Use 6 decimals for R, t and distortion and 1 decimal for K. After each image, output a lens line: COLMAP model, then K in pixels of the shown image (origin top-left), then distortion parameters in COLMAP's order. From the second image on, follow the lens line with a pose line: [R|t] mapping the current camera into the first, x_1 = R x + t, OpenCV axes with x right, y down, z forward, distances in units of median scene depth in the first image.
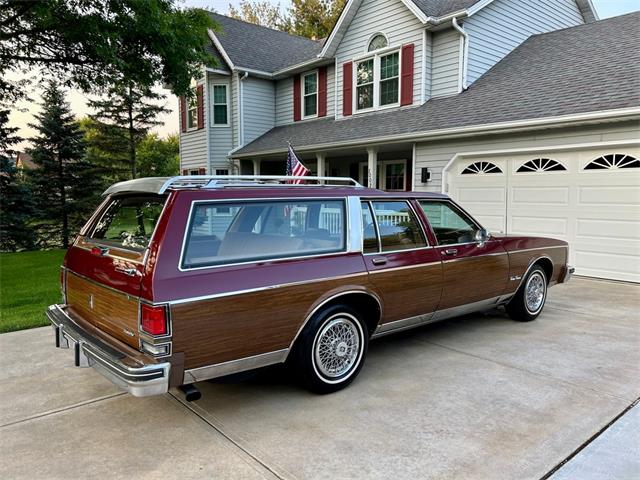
lens RADIAL K [[485.2, 0, 328.7], [0, 485.2, 242.0], [0, 0, 1]] dist [0.044618, -0.049976]
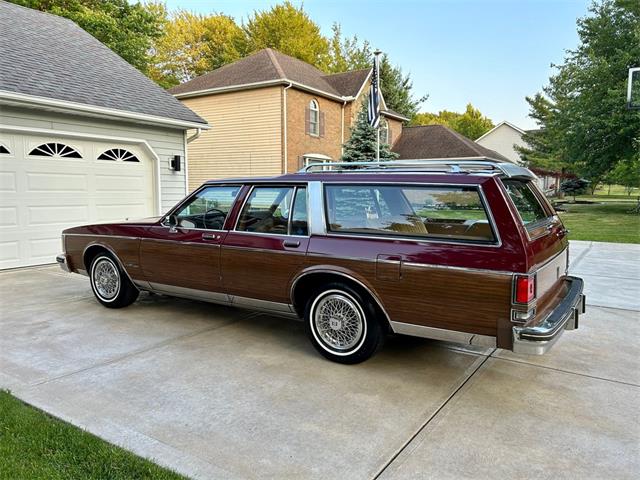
lens RADIAL K [[485.2, 0, 319.4], [0, 485.2, 242.5], [0, 0, 1]] dist [0.044618, -0.049976]
pose [[-0.259746, -0.114583, 0.958855, -0.332237], [0.074647, 0.987582, 0.138237, -0.034586], [-0.962788, 0.107482, -0.247967, 0.371846]]
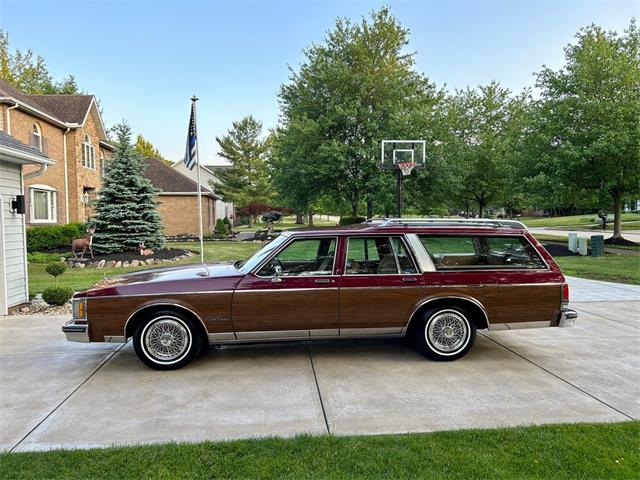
lens RADIAL K [[485.2, 0, 318.2], [0, 485.2, 242.9], [0, 0, 1]] dist [0.044618, -0.049976]
pose [[-0.813746, -0.032557, 0.580308, -0.236373], [0.051150, 0.990545, 0.127298, -0.071136], [-0.578966, 0.133271, -0.804386, 0.619683]]
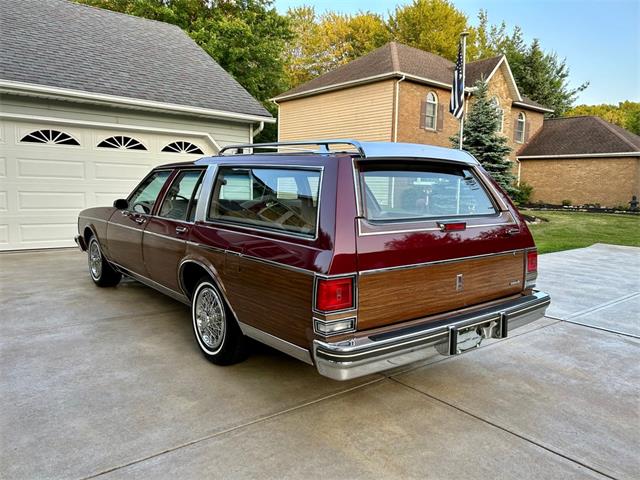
lens RADIAL K [[485.2, 0, 319.2], [0, 485.2, 240.3], [0, 0, 1]] dist [0.044618, -0.049976]
pose [[0.048307, -0.118940, 0.991726, -0.321174], [0.060809, 0.991393, 0.115939, -0.019499], [-0.996980, 0.054705, 0.055123, 0.249072]]
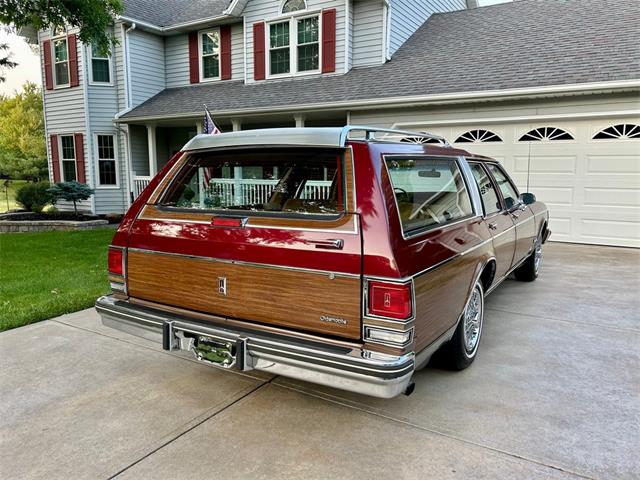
lens RADIAL K [[485.2, 0, 326.3], [0, 485.2, 236.9], [0, 0, 1]] dist [0.044618, -0.049976]
pose [[0.953306, -0.040969, 0.299215, -0.157767], [0.027207, 0.998378, 0.050017, 0.000104], [-0.300779, -0.039541, 0.952874, 0.055988]]
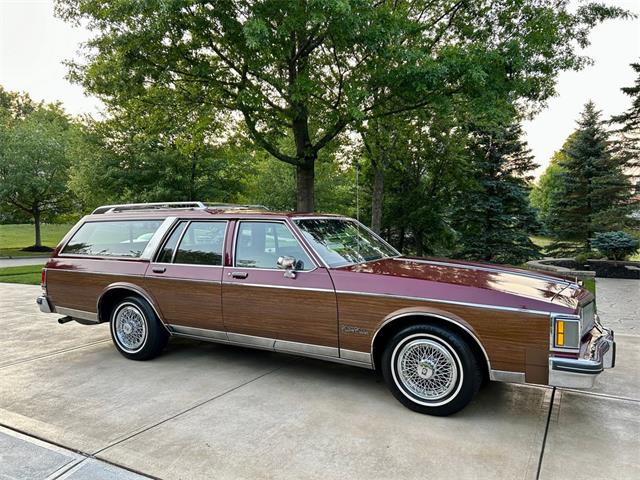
lens RADIAL K [[485.2, 0, 325.0], [0, 485.2, 237.5], [0, 0, 1]] dist [0.044618, -0.049976]
pose [[0.337393, 0.035494, -0.940695, 0.444858], [-0.082779, 0.996537, 0.007911, -0.027564], [0.937717, 0.075201, 0.339163, 0.303954]]
